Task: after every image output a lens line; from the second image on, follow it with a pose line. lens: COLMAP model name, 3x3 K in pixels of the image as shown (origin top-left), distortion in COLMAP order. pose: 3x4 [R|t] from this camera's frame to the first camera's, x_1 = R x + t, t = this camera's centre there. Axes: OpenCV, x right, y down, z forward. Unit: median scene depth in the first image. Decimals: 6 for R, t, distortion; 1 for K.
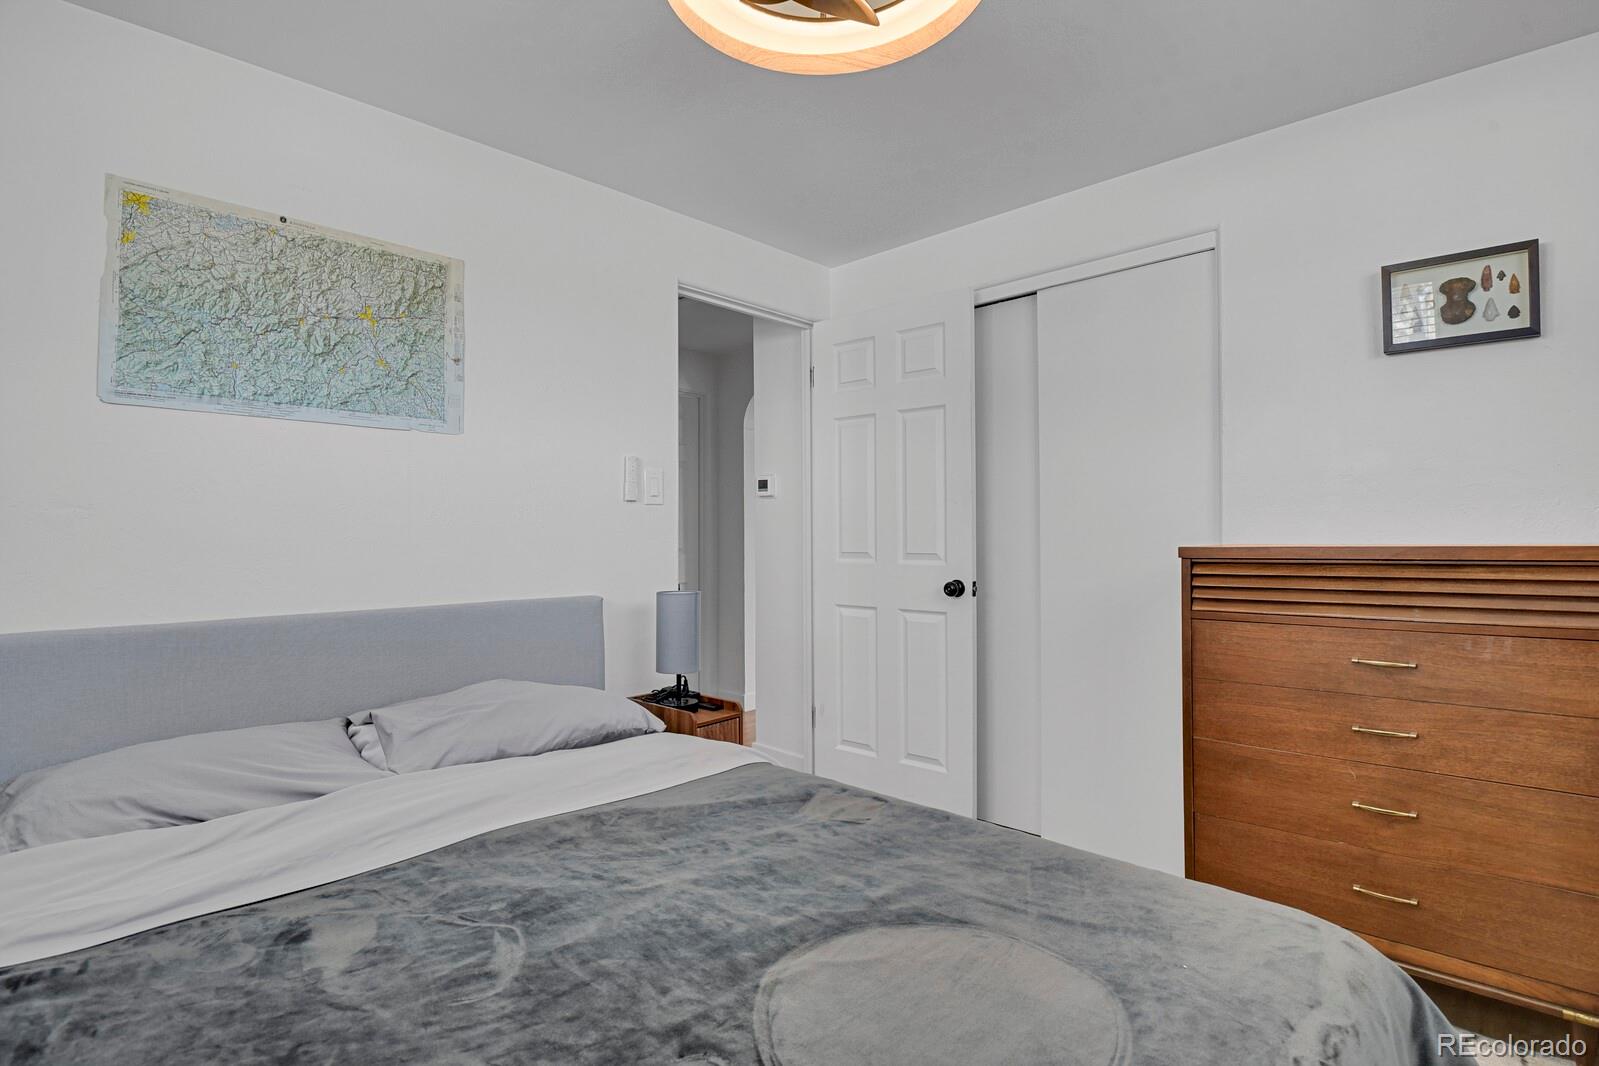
lens RADIAL K [[783.4, 0, 810.3], [0, 783.4, 530.3], [0, 0, 1]] dist [-0.023077, -0.004492]
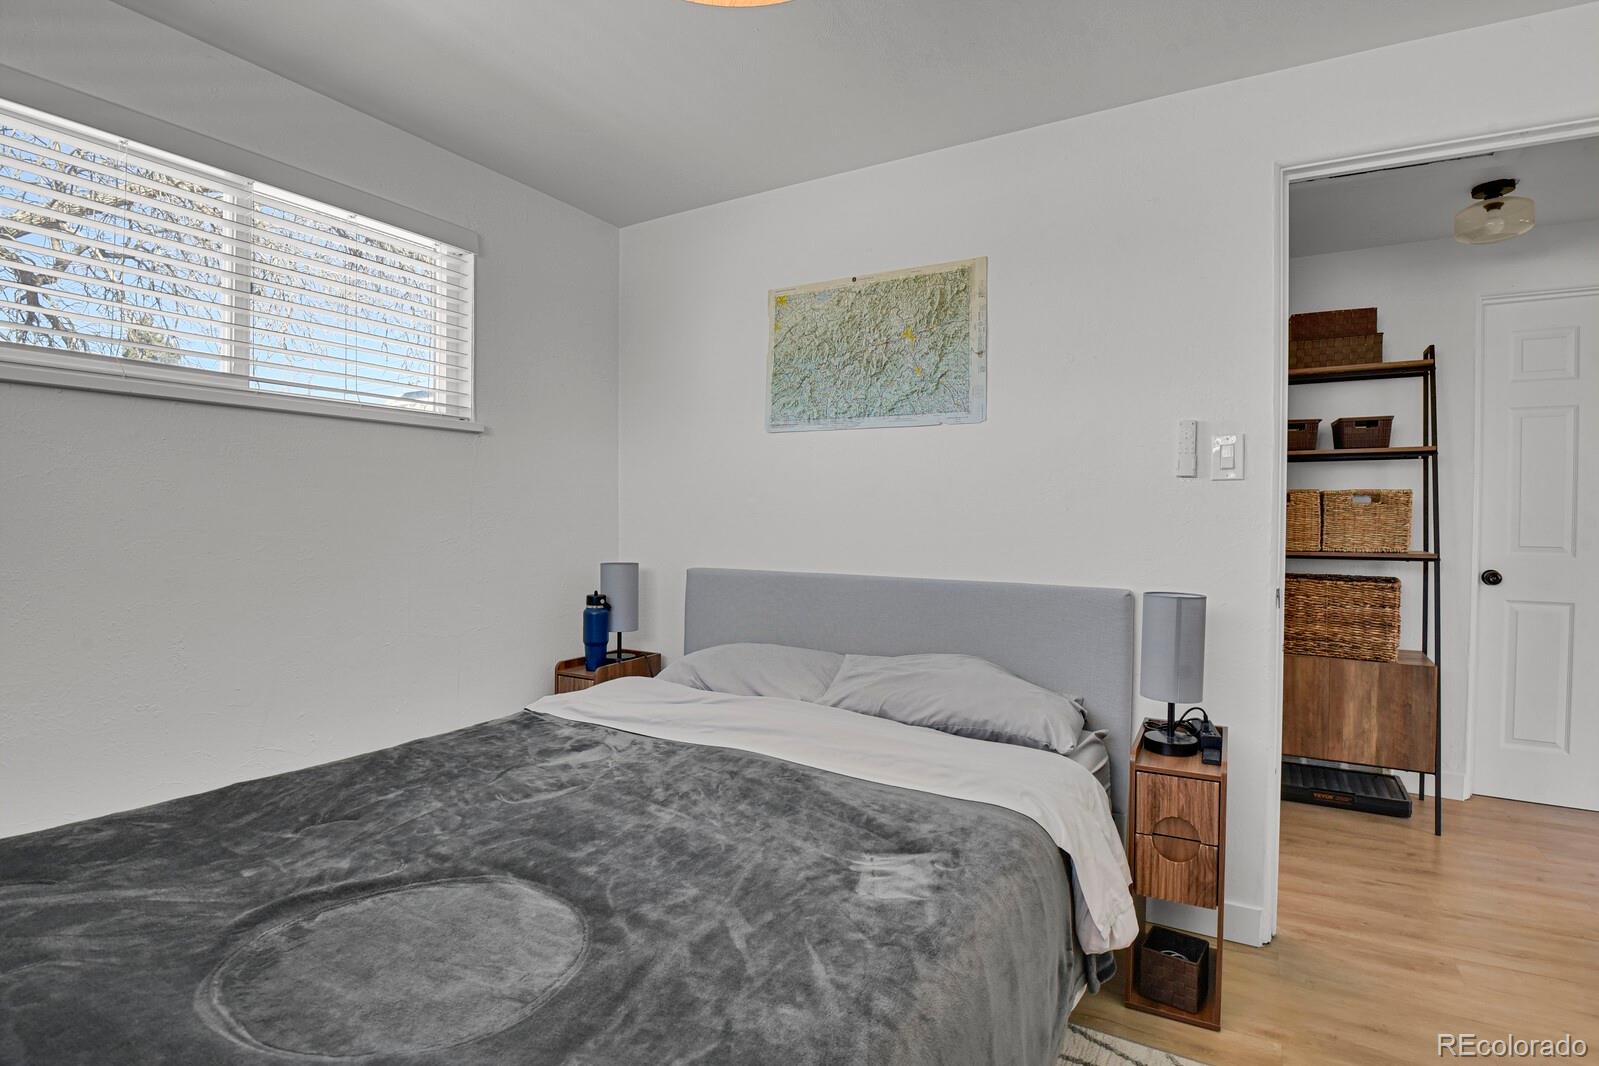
lens RADIAL K [[783.4, 0, 807.7], [0, 783.4, 529.6], [0, 0, 1]] dist [-0.023077, -0.004492]
pose [[0.225540, 0.023186, -0.973958, 0.636221], [-0.006476, 0.999730, 0.022300, 0.001417], [0.974212, 0.001278, 0.225630, 0.622607]]
